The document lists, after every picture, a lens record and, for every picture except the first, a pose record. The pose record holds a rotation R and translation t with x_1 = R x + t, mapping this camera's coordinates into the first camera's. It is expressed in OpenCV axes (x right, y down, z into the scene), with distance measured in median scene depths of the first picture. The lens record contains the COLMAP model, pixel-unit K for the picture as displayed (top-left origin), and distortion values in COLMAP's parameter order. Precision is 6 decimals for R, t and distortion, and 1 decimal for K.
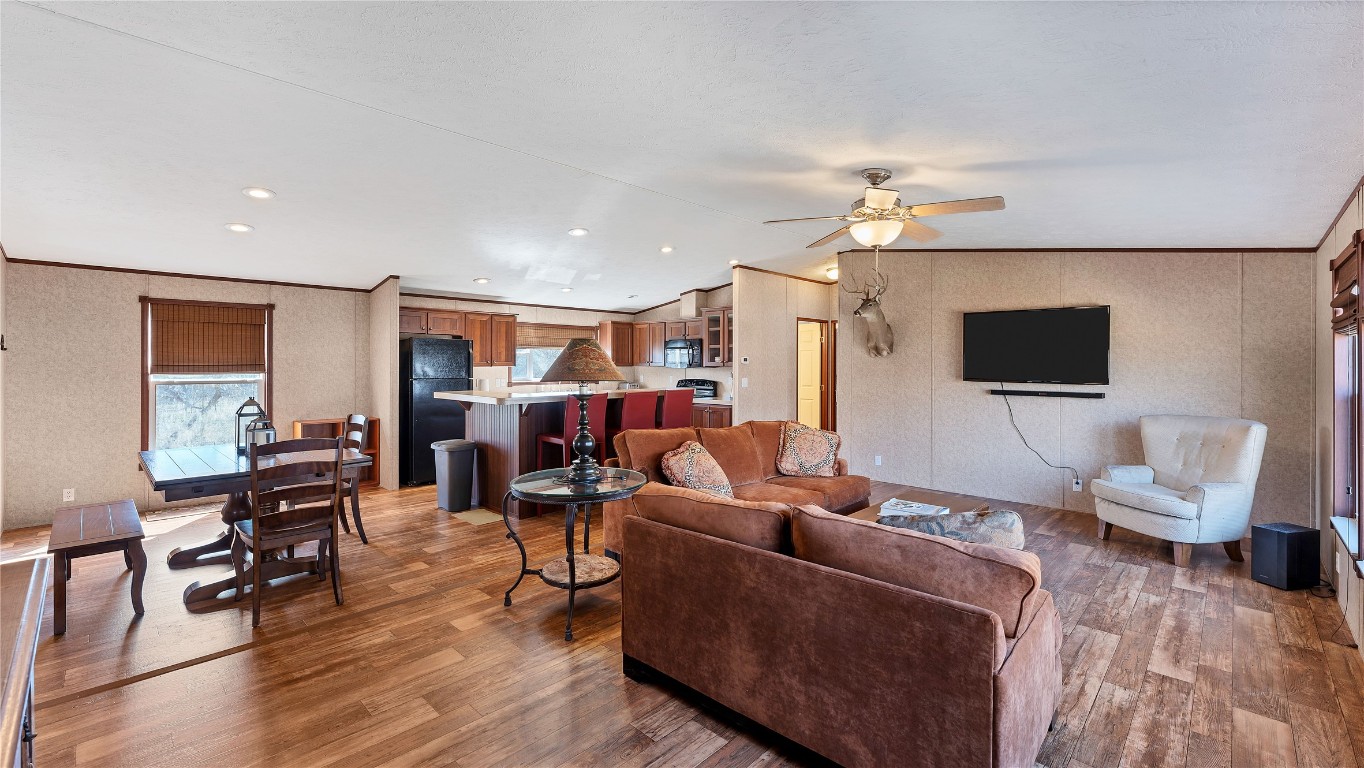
lens RADIAL K [[562.0, 0, 684.1], [0, 562.0, 361.8], [0, 0, 1]] dist [0.000333, 0.000100]
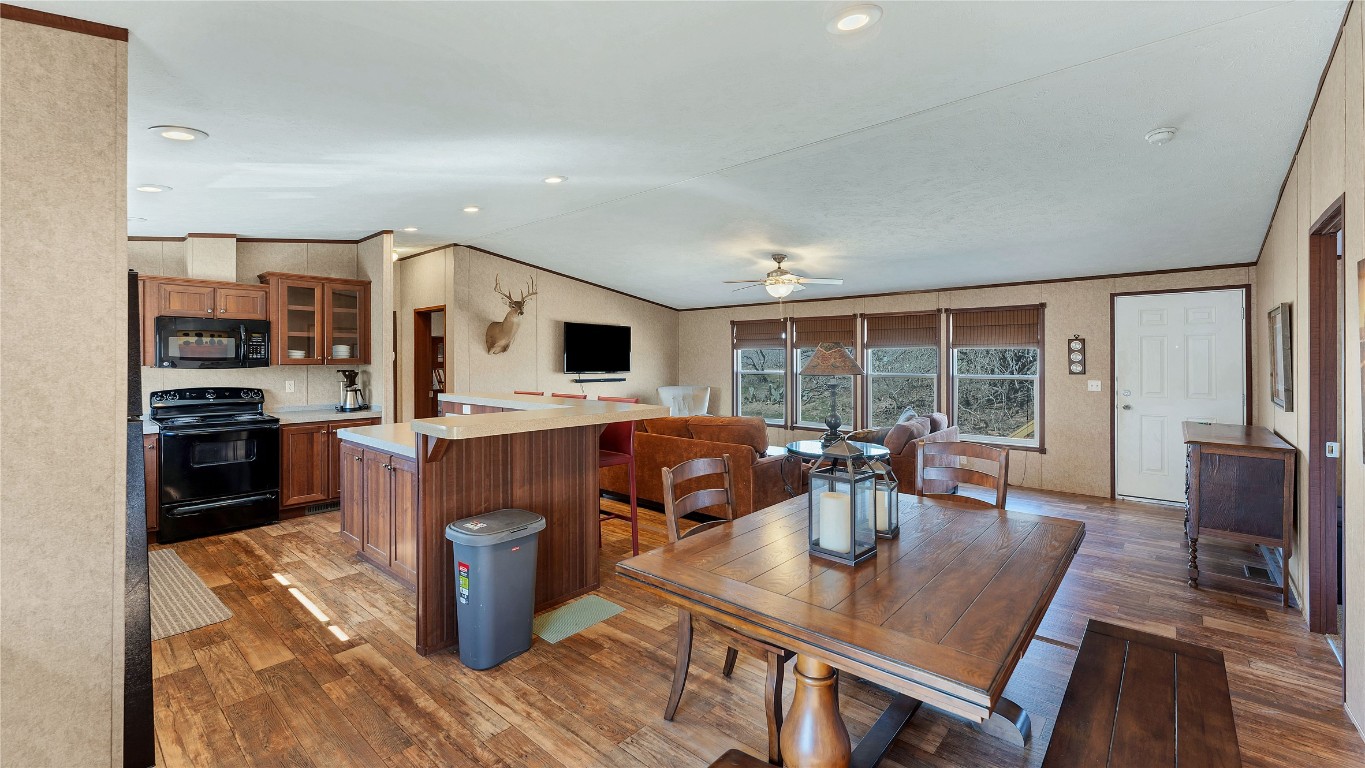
lens RADIAL K [[568.8, 0, 683.8], [0, 568.8, 361.8], [0, 0, 1]] dist [0.000249, -0.000225]
pose [[-0.044630, -0.004141, 0.998995, -0.744545], [-0.004900, 0.999980, 0.003926, -0.000185], [-0.998992, -0.004720, -0.044649, 0.688840]]
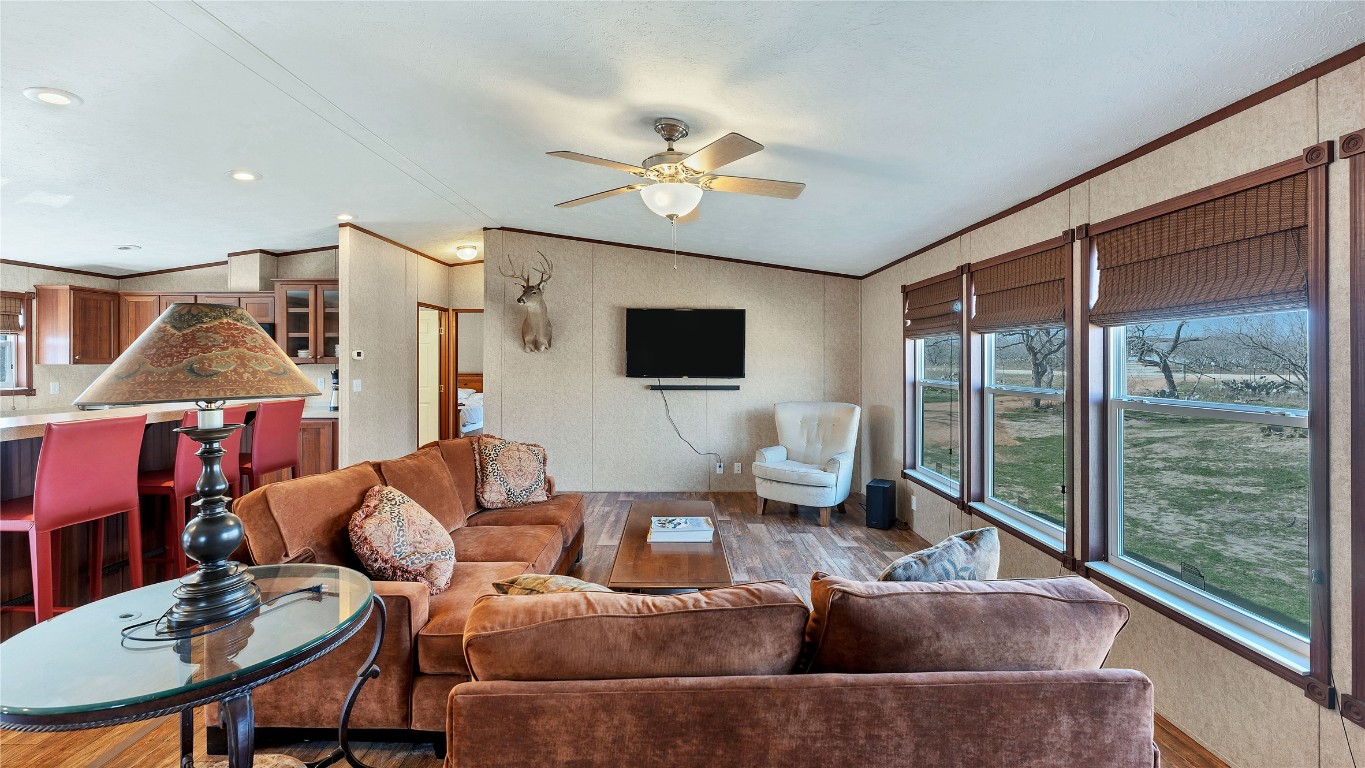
lens RADIAL K [[560.9, 0, 679.8], [0, 560.9, 359.1], [0, 0, 1]] dist [-0.000994, -0.000289]
pose [[0.716835, 0.000858, 0.697243, -0.108451], [-0.002388, 0.999996, 0.001224, 0.000646], [-0.697239, -0.002542, 0.716834, 0.201230]]
